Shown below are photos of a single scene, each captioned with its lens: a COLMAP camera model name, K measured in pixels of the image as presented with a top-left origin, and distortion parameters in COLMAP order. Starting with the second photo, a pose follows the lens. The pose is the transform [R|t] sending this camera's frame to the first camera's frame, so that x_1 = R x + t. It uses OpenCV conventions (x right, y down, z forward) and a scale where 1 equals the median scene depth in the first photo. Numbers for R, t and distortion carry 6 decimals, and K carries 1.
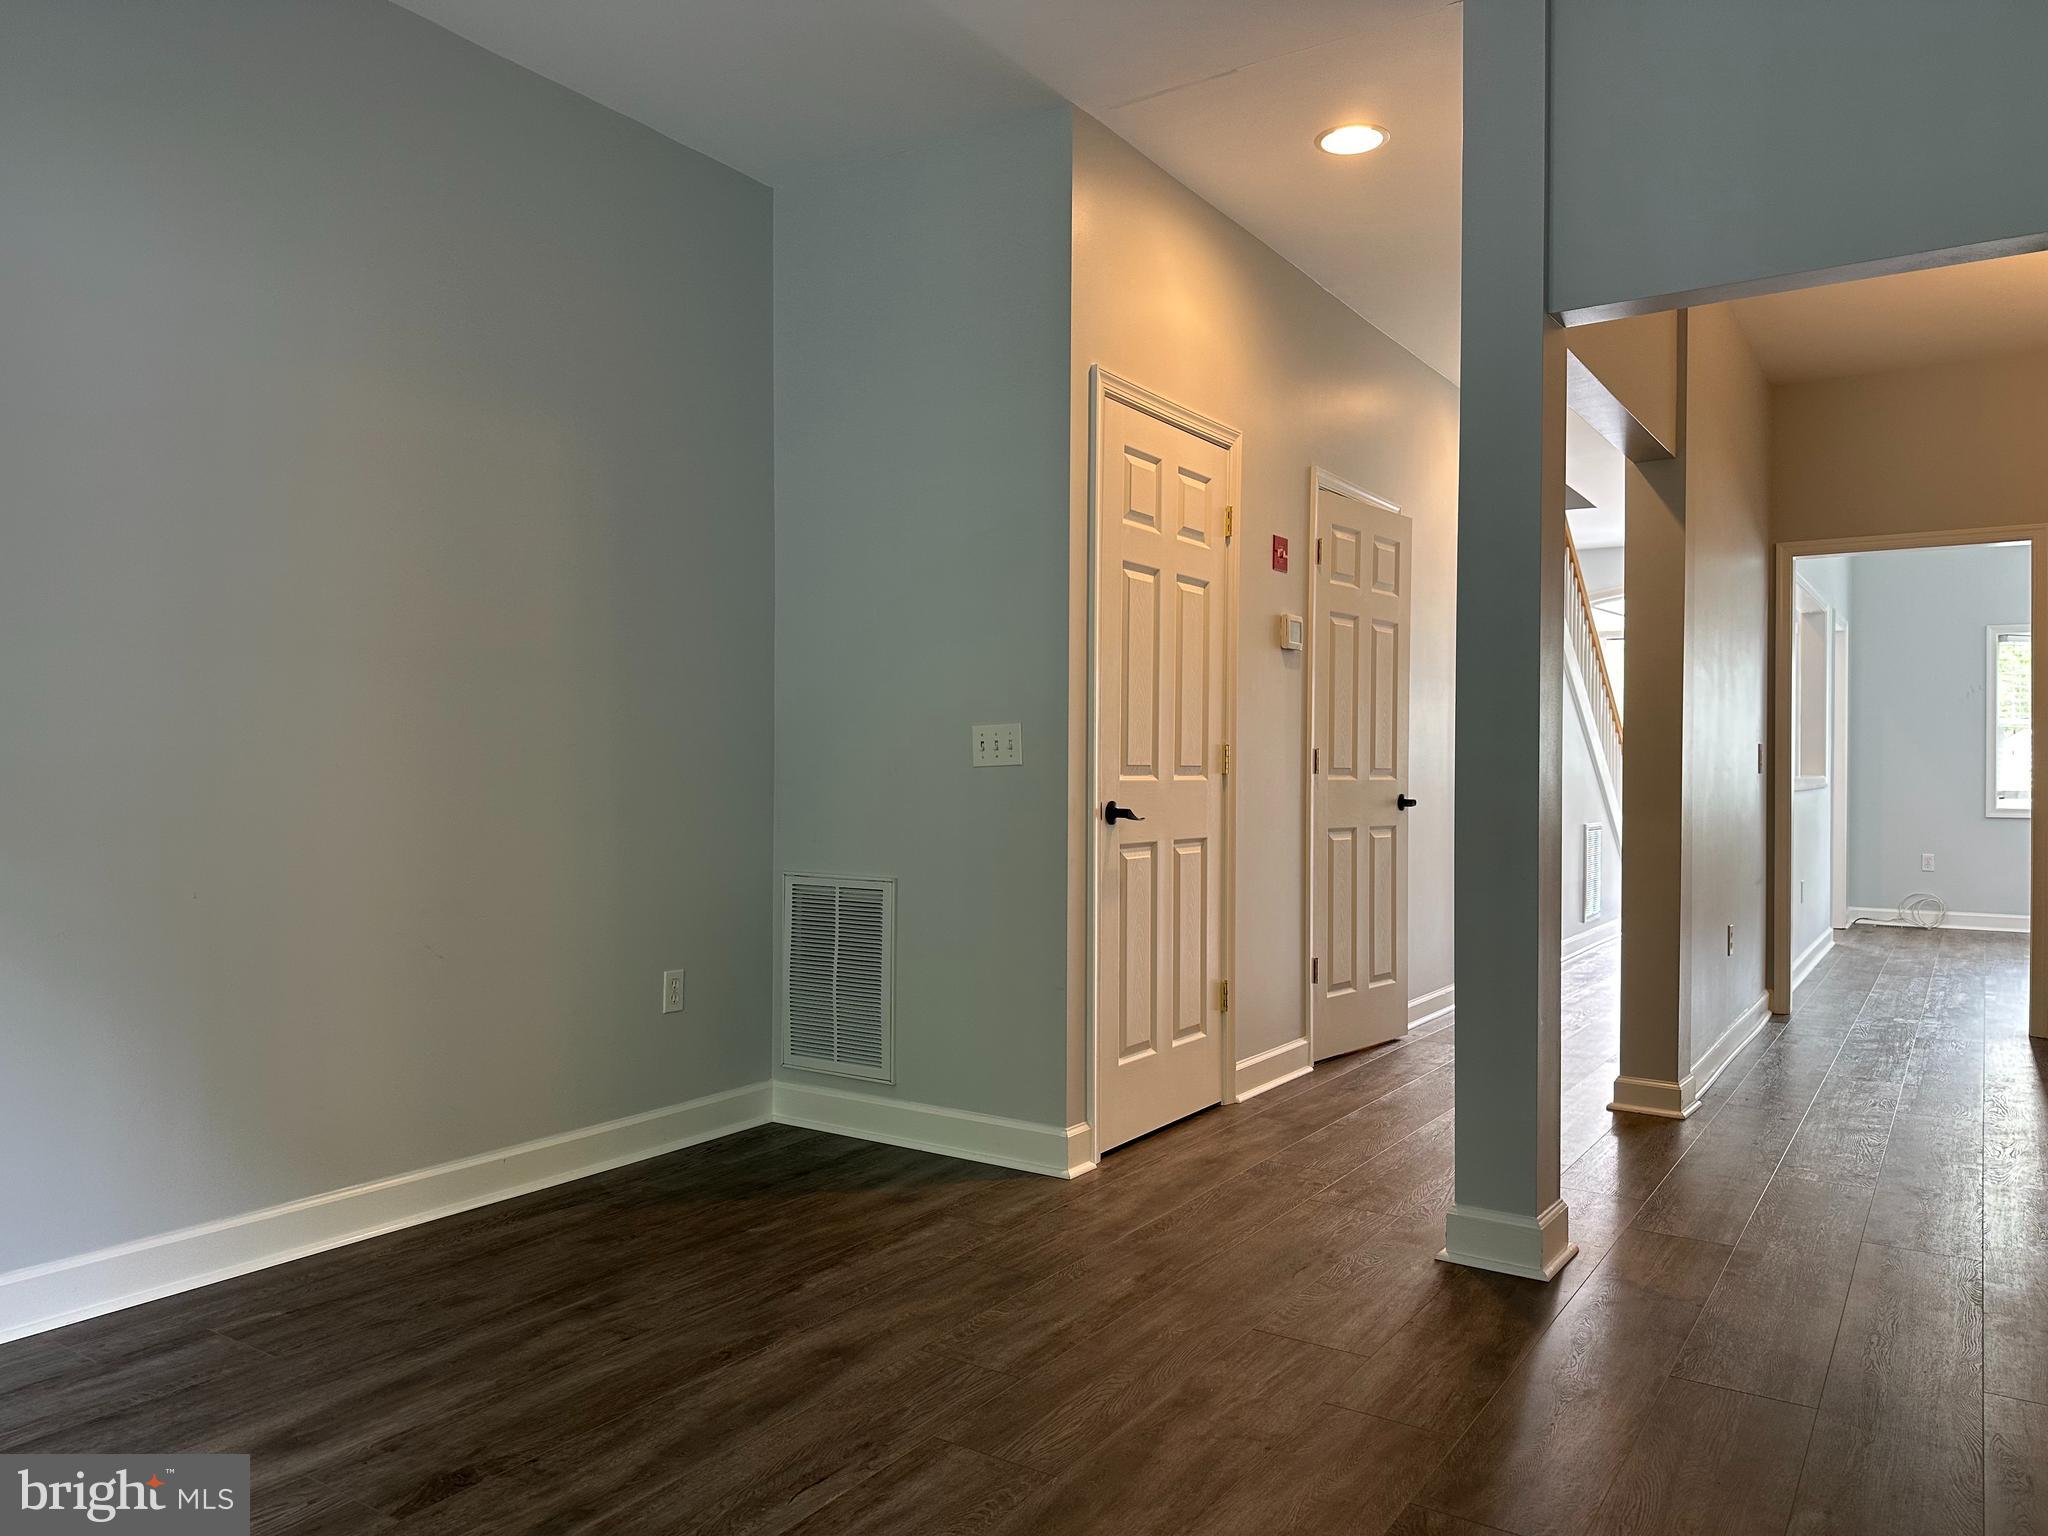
lens RADIAL K [[1445.0, 0, 1024.0], [0, 1445.0, 768.0], [0, 0, 1]] dist [0.167117, -0.184965]
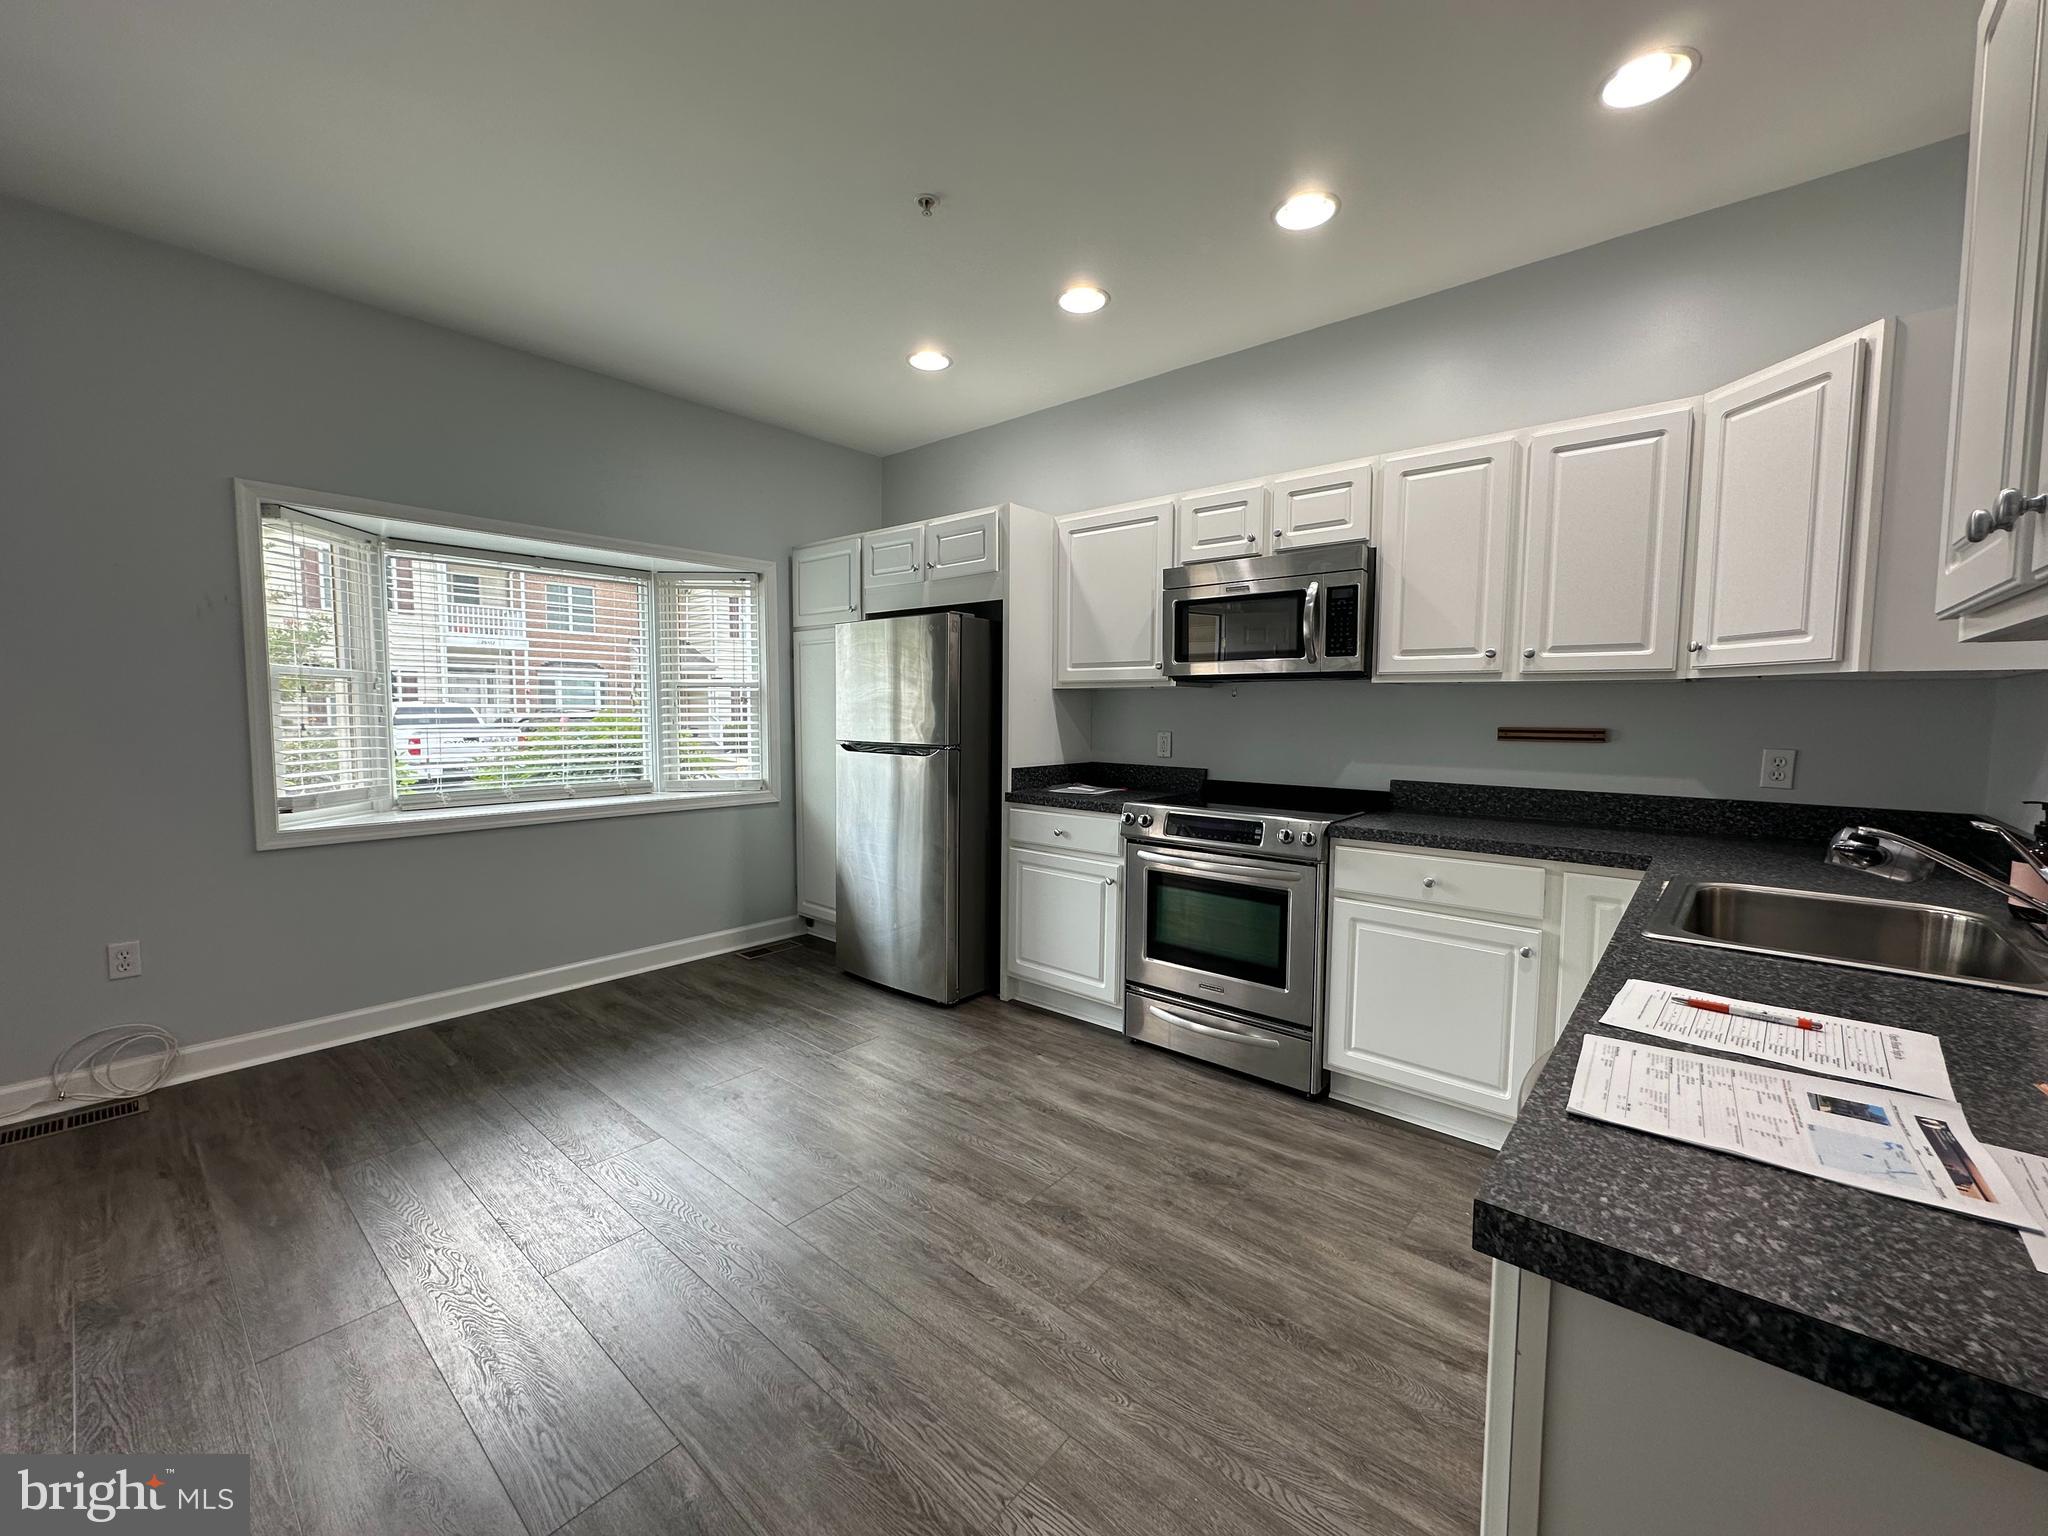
lens RADIAL K [[816.4, 0, 1024.0], [0, 816.4, 768.0], [0, 0, 1]] dist [0.000184, 0.000311]
pose [[0.123595, -0.072187, 0.989704, 0.394647], [-0.007413, 0.997256, 0.073664, -0.019152], [-0.992305, -0.016441, 0.122721, 0.700073]]
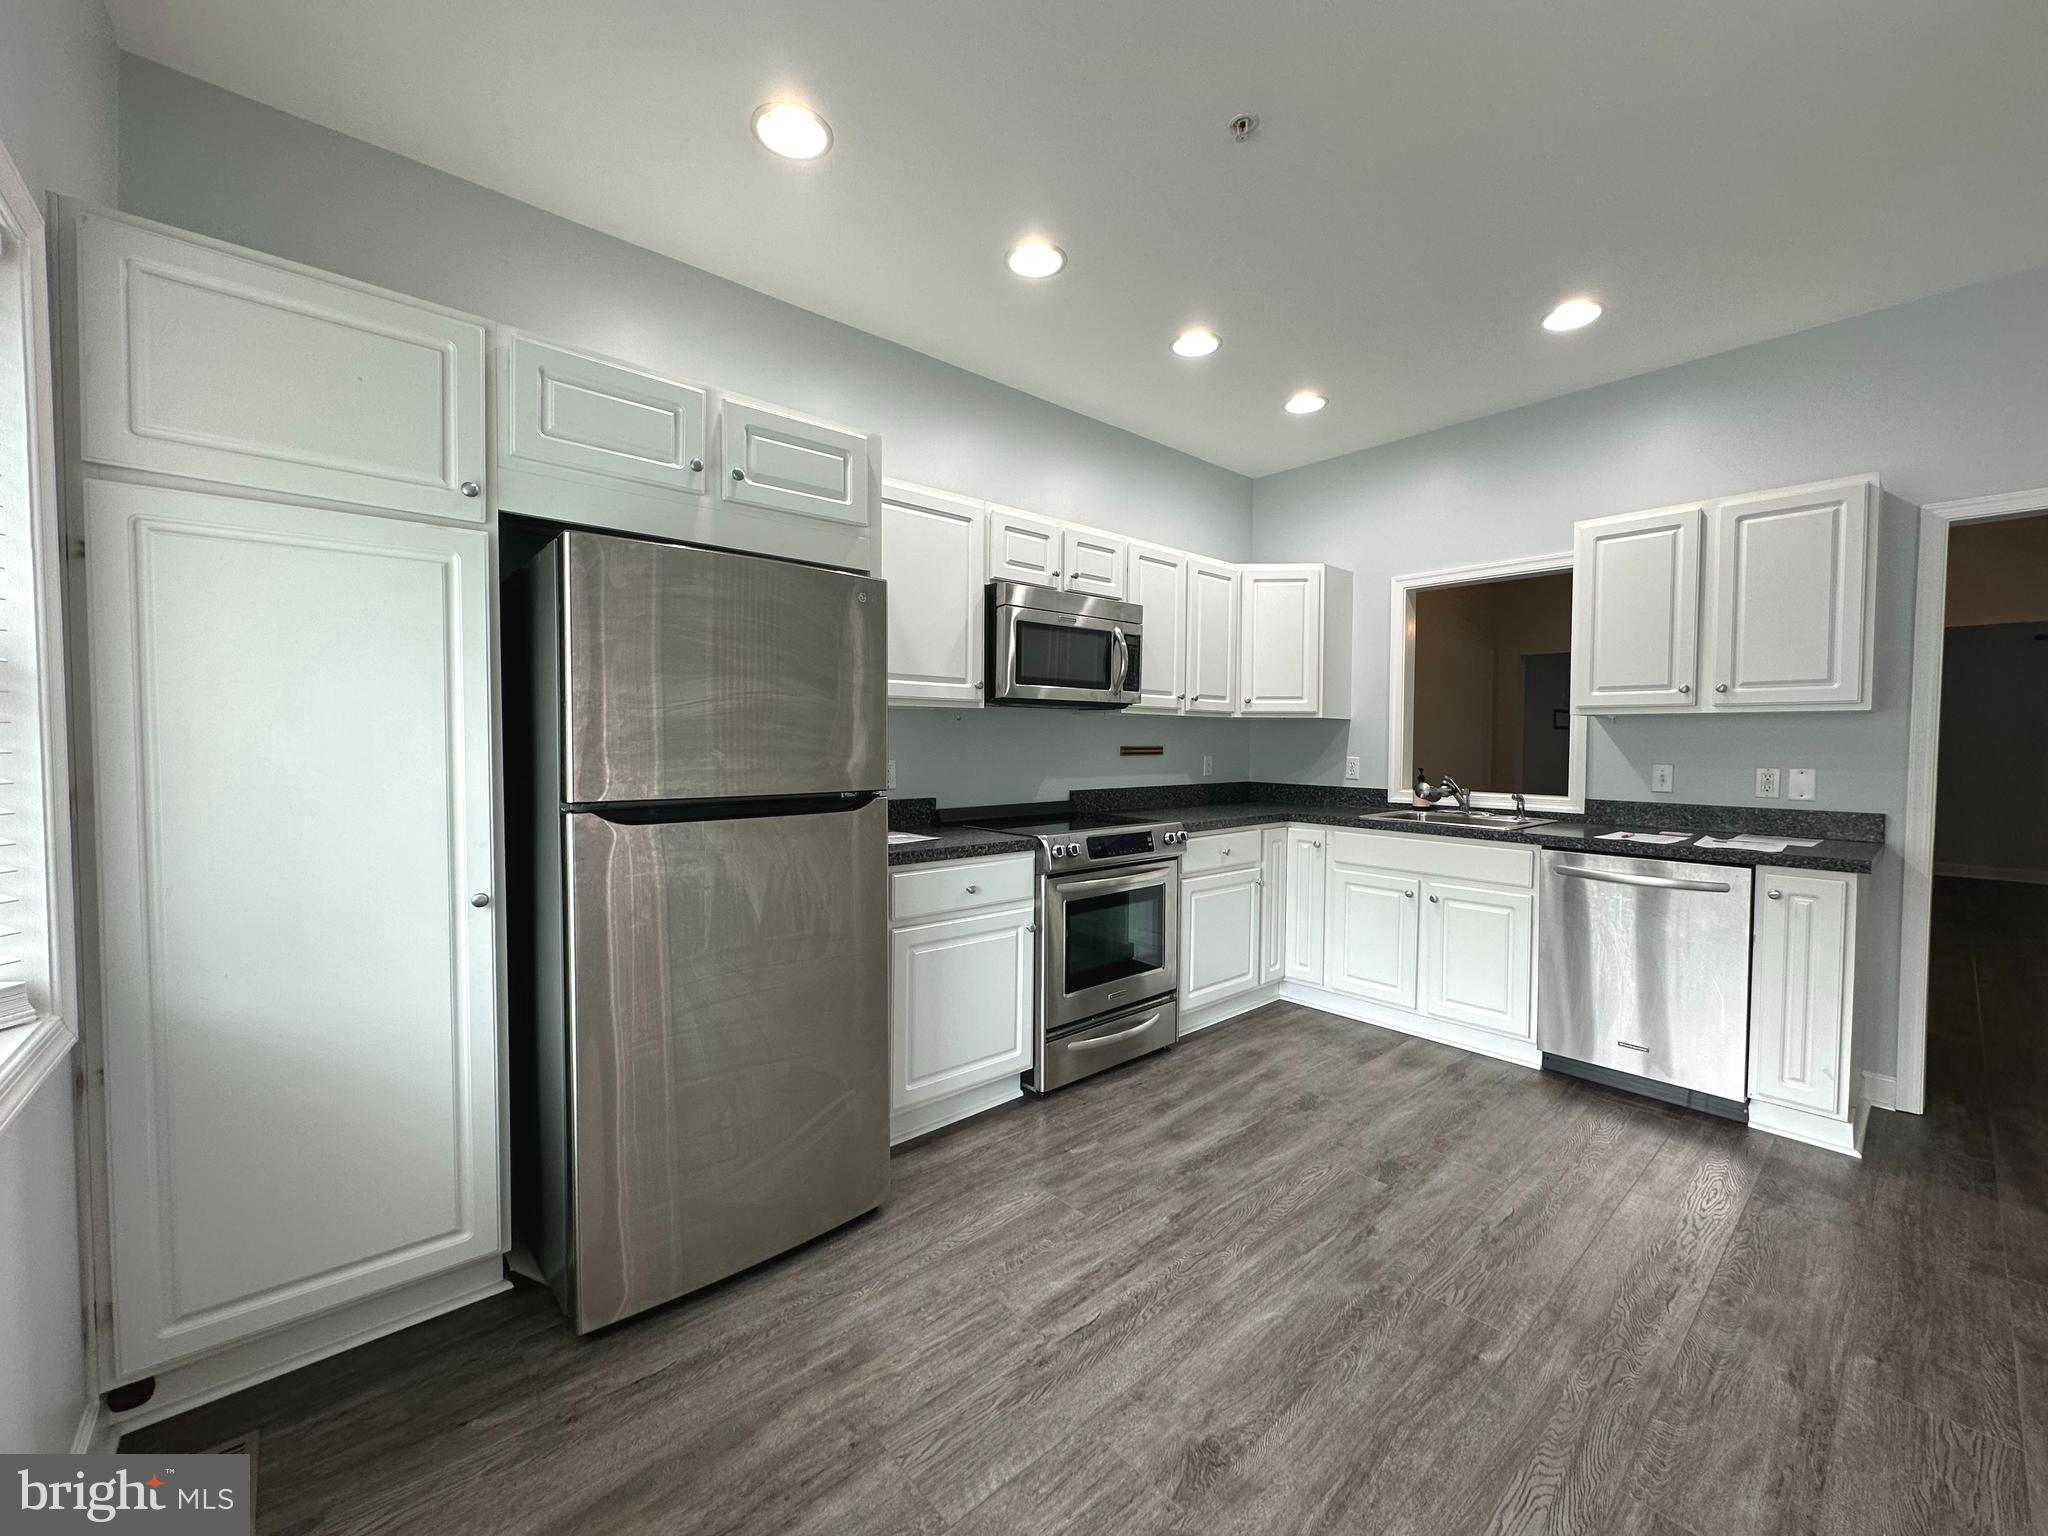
lens RADIAL K [[816.4, 0, 1024.0], [0, 816.4, 768.0], [0, 0, 1]] dist [0.000184, 0.000311]
pose [[-0.965258, -0.016023, 0.260806, 0.980632], [-0.007268, 0.999378, 0.034497, -0.013034], [-0.261196, 0.031402, -0.964775, 1.355333]]
